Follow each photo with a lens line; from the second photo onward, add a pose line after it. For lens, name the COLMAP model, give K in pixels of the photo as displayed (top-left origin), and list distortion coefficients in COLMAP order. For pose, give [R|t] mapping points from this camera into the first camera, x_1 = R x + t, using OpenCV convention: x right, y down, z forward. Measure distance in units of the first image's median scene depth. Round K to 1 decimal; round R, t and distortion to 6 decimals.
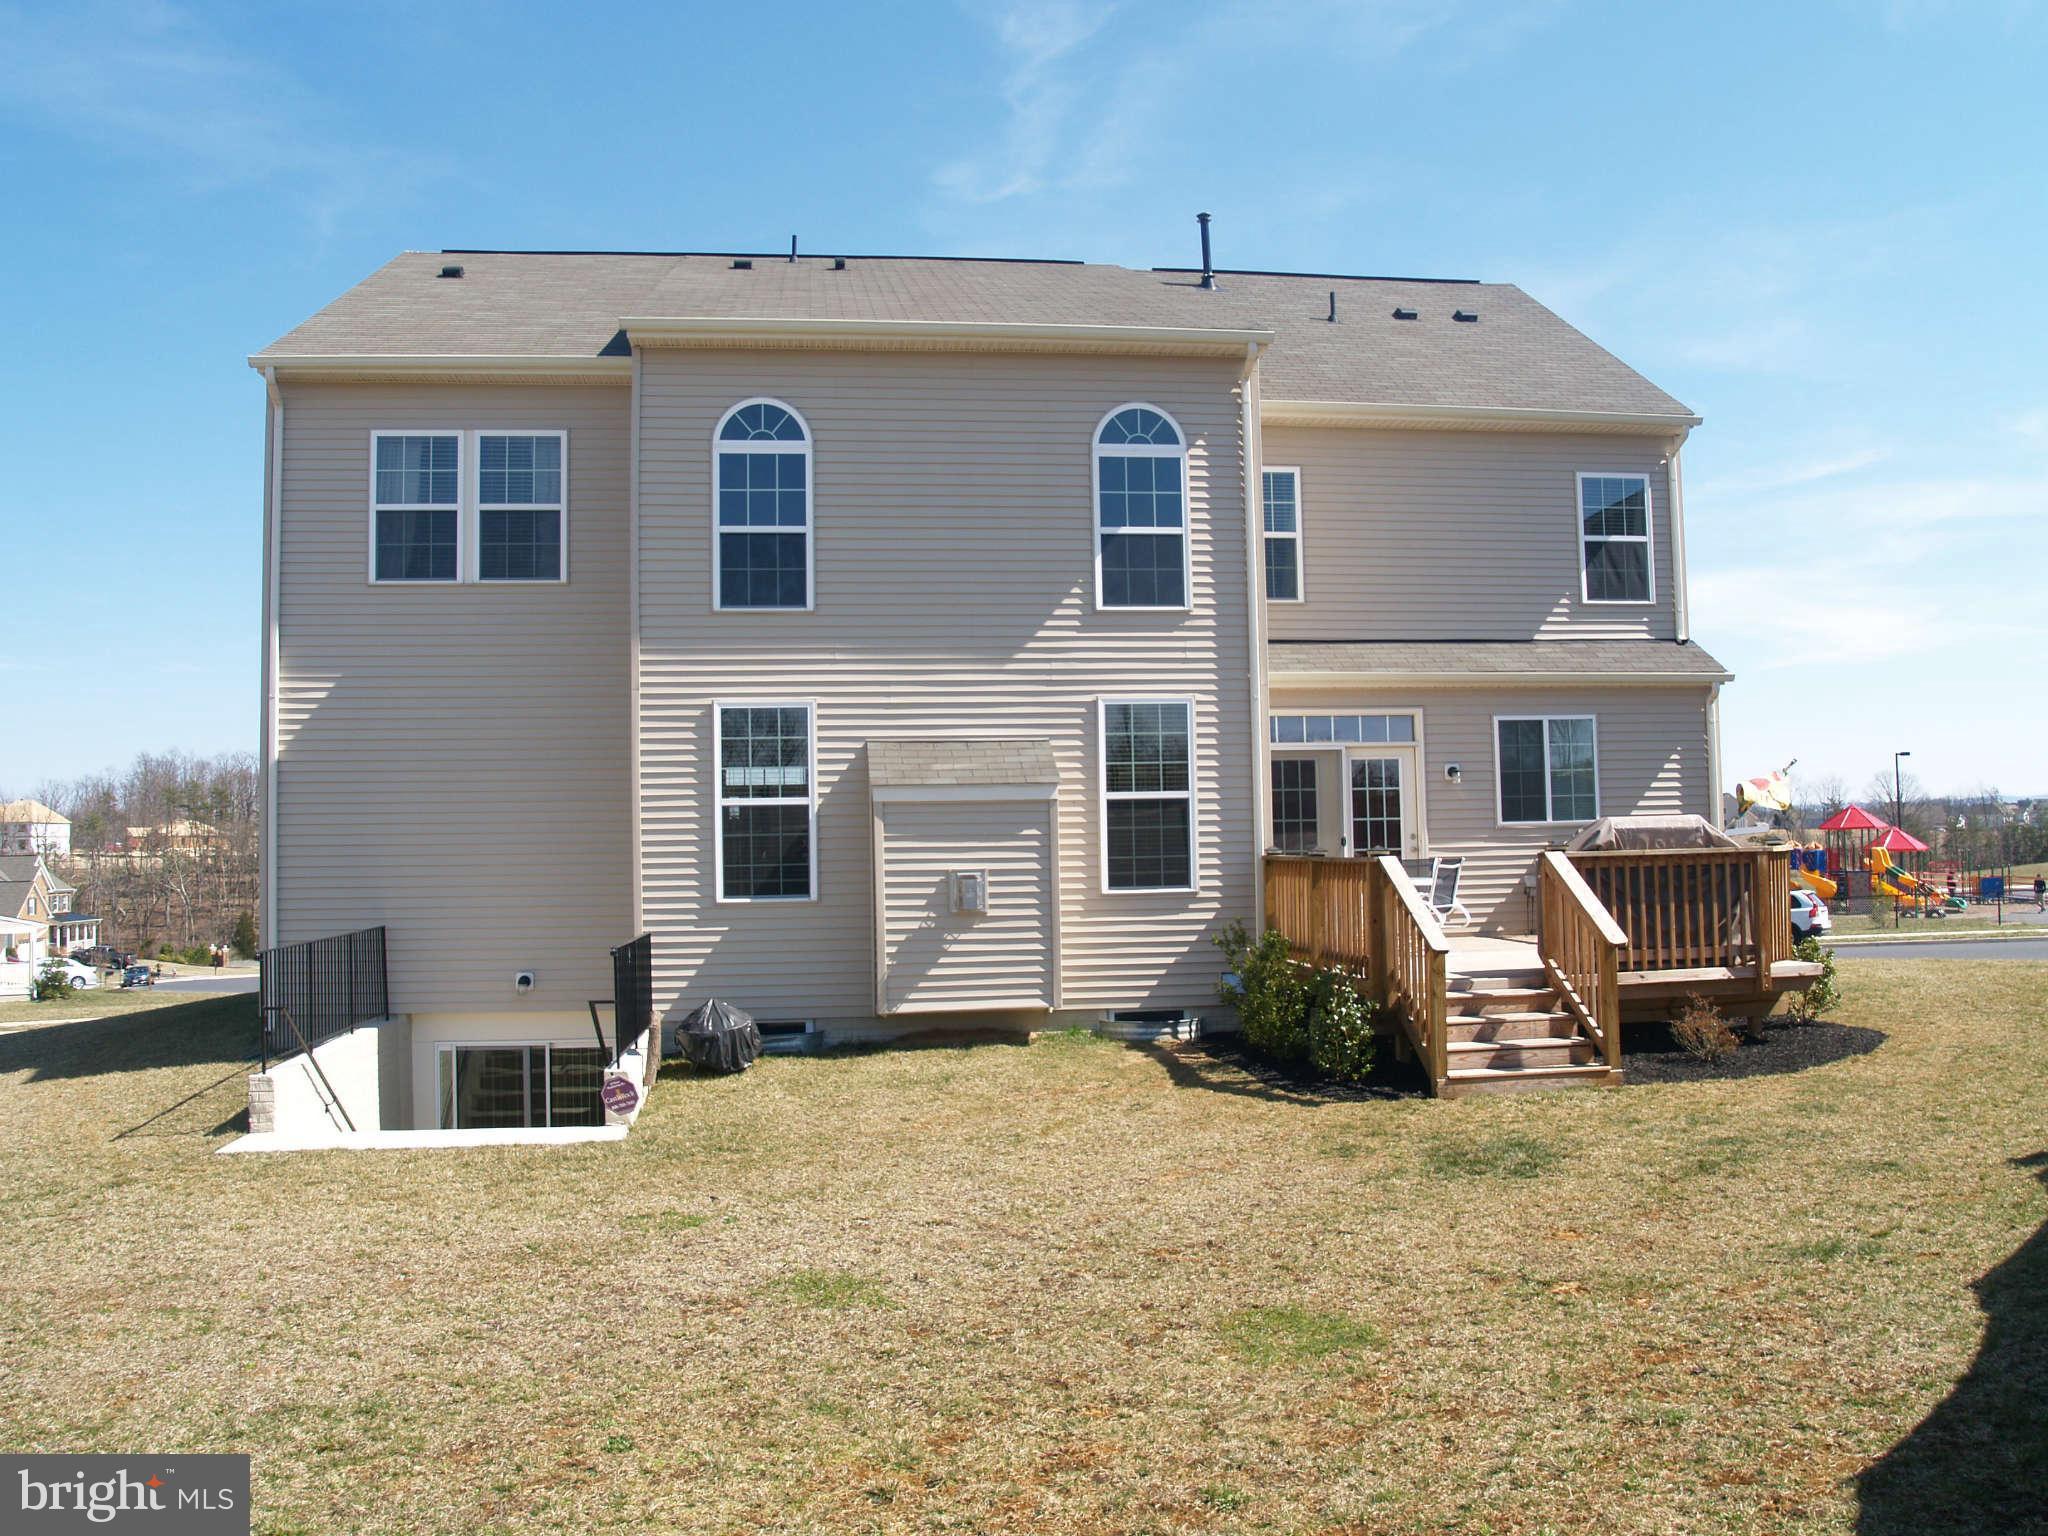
lens RADIAL K [[1670.4, 0, 1028.0], [0, 1670.4, 770.8], [0, 0, 1]] dist [-0.113321, 0.043741]
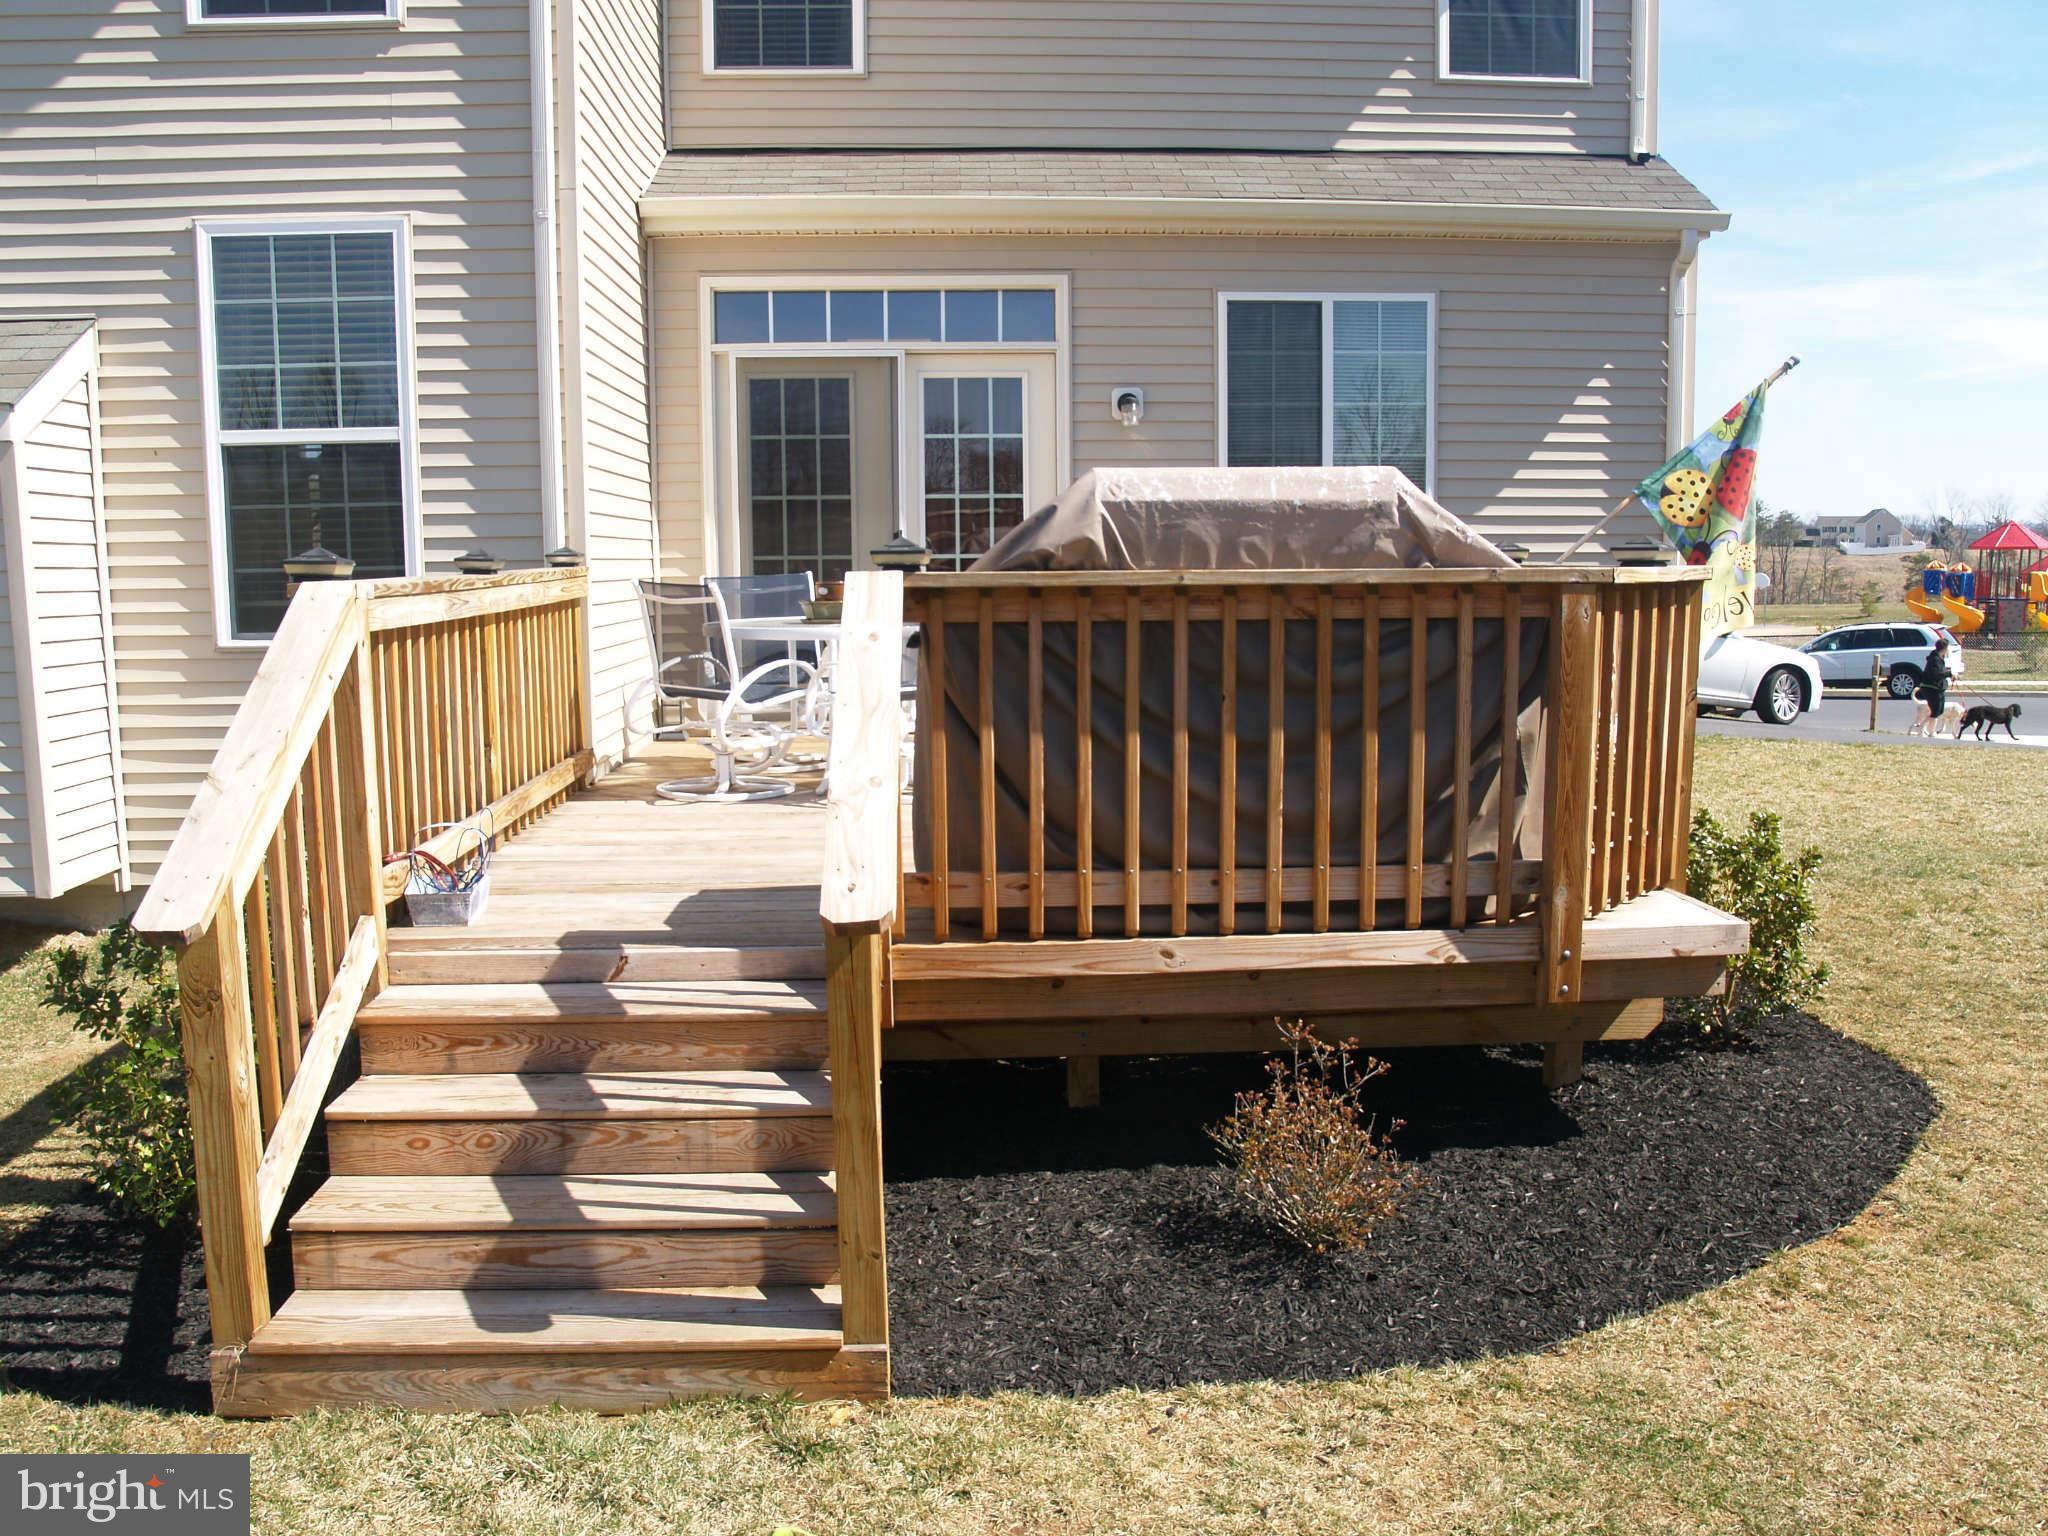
lens RADIAL K [[1670.4, 0, 1019.7], [0, 1670.4, 770.8], [0, 0, 1]] dist [-0.113321, 0.043741]
pose [[0.996441, 0.022705, -0.081178, 0.305476], [-0.007975, 0.984114, 0.177359, 0.024300], [0.083915, -0.176080, 0.980793, 0.554757]]
